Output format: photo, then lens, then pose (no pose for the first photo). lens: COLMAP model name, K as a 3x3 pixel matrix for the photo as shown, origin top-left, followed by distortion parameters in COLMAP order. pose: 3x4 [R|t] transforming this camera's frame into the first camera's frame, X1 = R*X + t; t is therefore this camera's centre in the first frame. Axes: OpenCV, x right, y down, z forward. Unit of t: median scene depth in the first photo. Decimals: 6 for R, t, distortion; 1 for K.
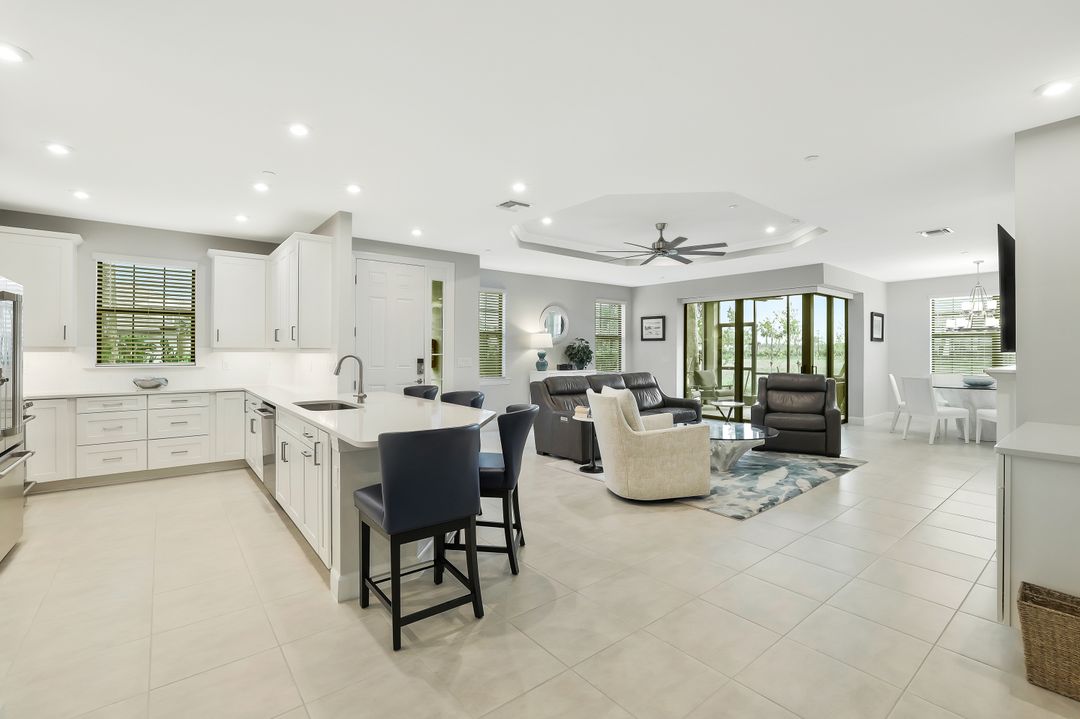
lens RADIAL K [[477.7, 0, 537.1], [0, 477.7, 354.4], [0, 0, 1]] dist [-0.049902, 0.023145]
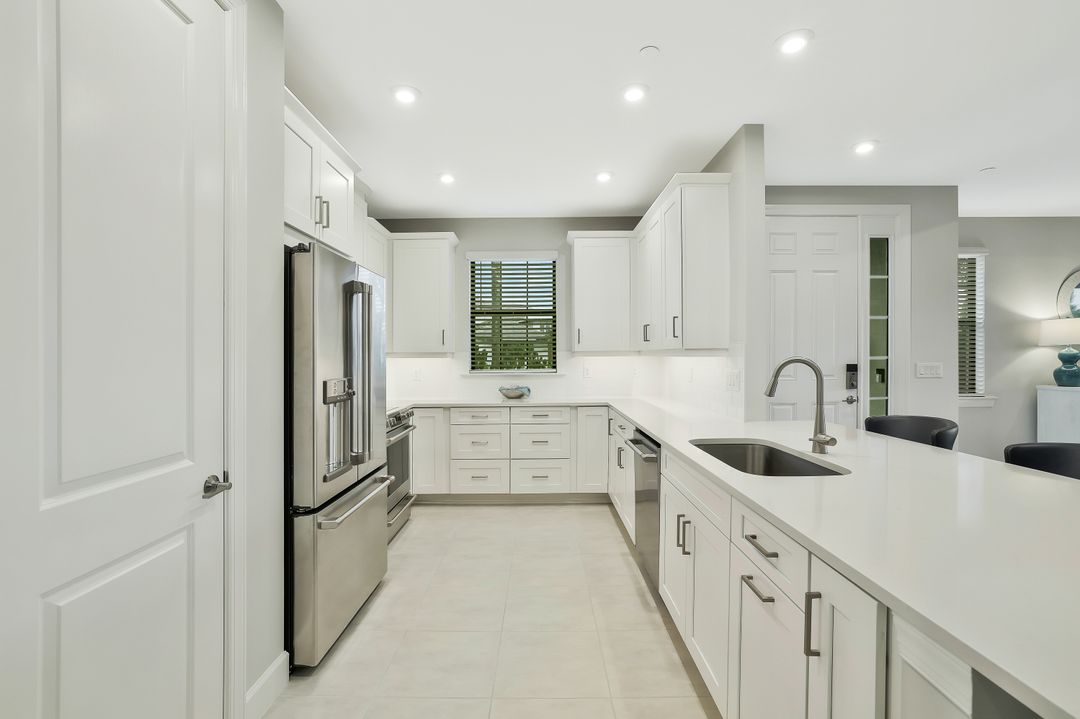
lens RADIAL K [[496.5, 0, 557.3], [0, 496.5, 357.9], [0, 0, 1]] dist [-0.001333, 0.000174]
pose [[0.801390, -0.007371, -0.598097, -0.186187], [0.005850, 0.999973, -0.004486, 0.000727], [0.598114, 0.000097, 0.801411, 0.273525]]
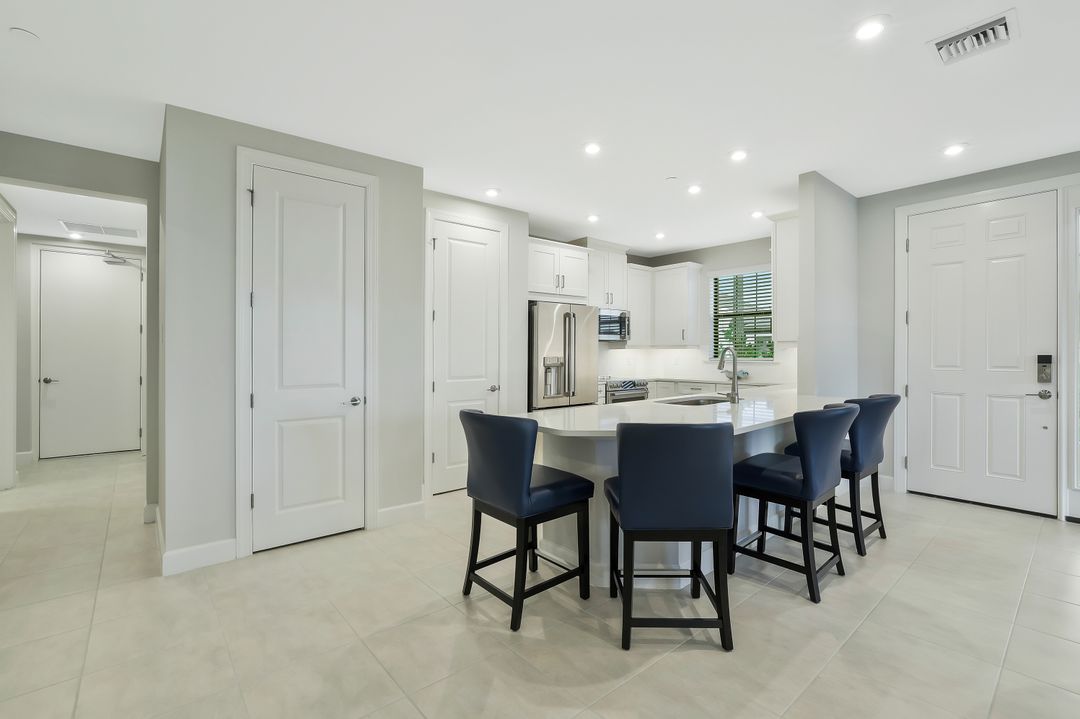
lens RADIAL K [[483.8, 0, 531.7], [0, 483.8, 359.4], [0, 0, 1]] dist [-0.053862, 0.023483]
pose [[0.035853, 0.010026, -0.999307, 0.331618], [-0.003441, 0.999945, 0.009909, 0.011205], [0.999351, 0.003084, 0.035886, 0.416034]]
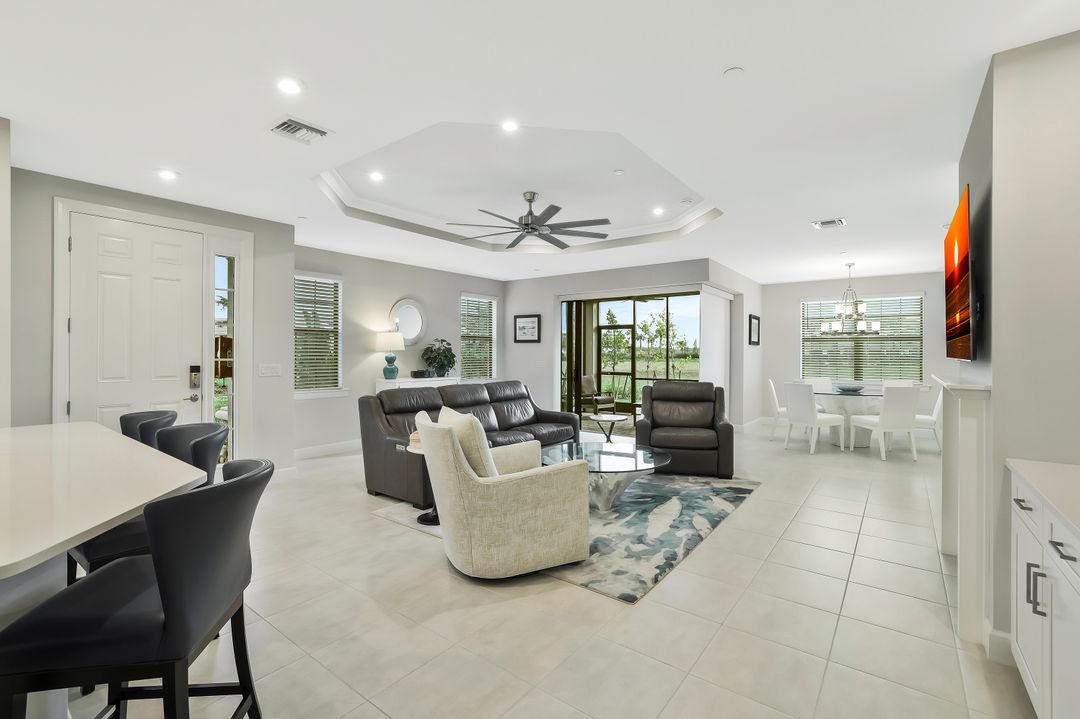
lens RADIAL K [[479.5, 0, 536.5], [0, 479.5, 359.4], [0, 0, 1]] dist [-0.048178, 0.014062]
pose [[0.971403, -0.000594, 0.237435, 0.088523], [-0.000892, 0.999981, 0.006152, -0.005917], [-0.237434, -0.006188, 0.971384, 0.241938]]
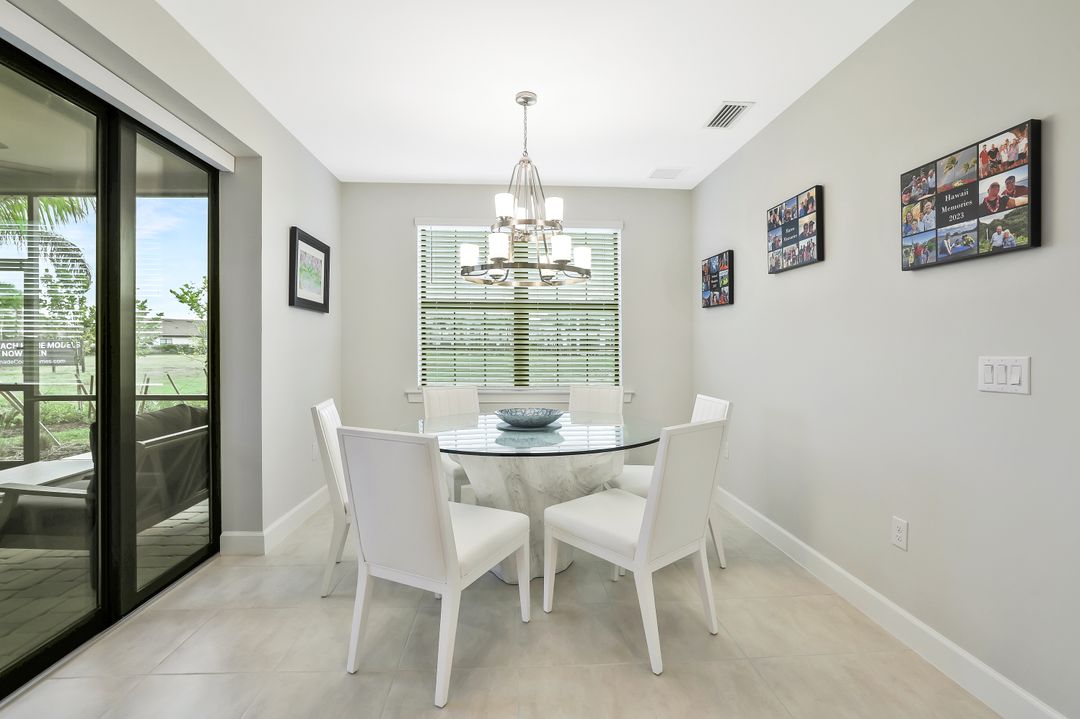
lens RADIAL K [[478.7, 0, 537.5], [0, 478.7, 346.4], [0, 0, 1]] dist [-0.055383, 0.022502]
pose [[0.571478, 0.002157, 0.820615, 0.806994], [0.002915, 0.999985, -0.004659, 0.008653], [-0.820612, 0.005055, 0.571463, 0.977485]]
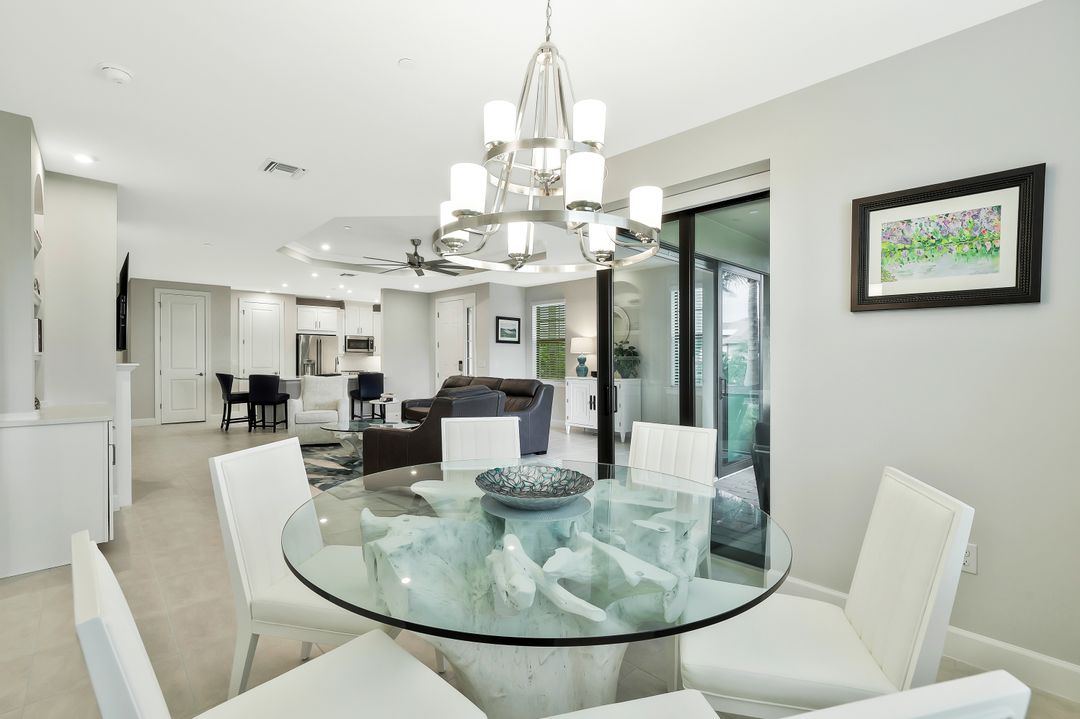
lens RADIAL K [[483.8, 0, 531.7], [0, 483.8, 359.4], [0, 0, 1]] dist [-0.053862, 0.023483]
pose [[0.089593, 0.001189, -0.995978, 1.492331], [-0.014721, 0.999892, -0.000130, 0.001983], [0.995870, 0.014673, 0.089601, 1.231847]]
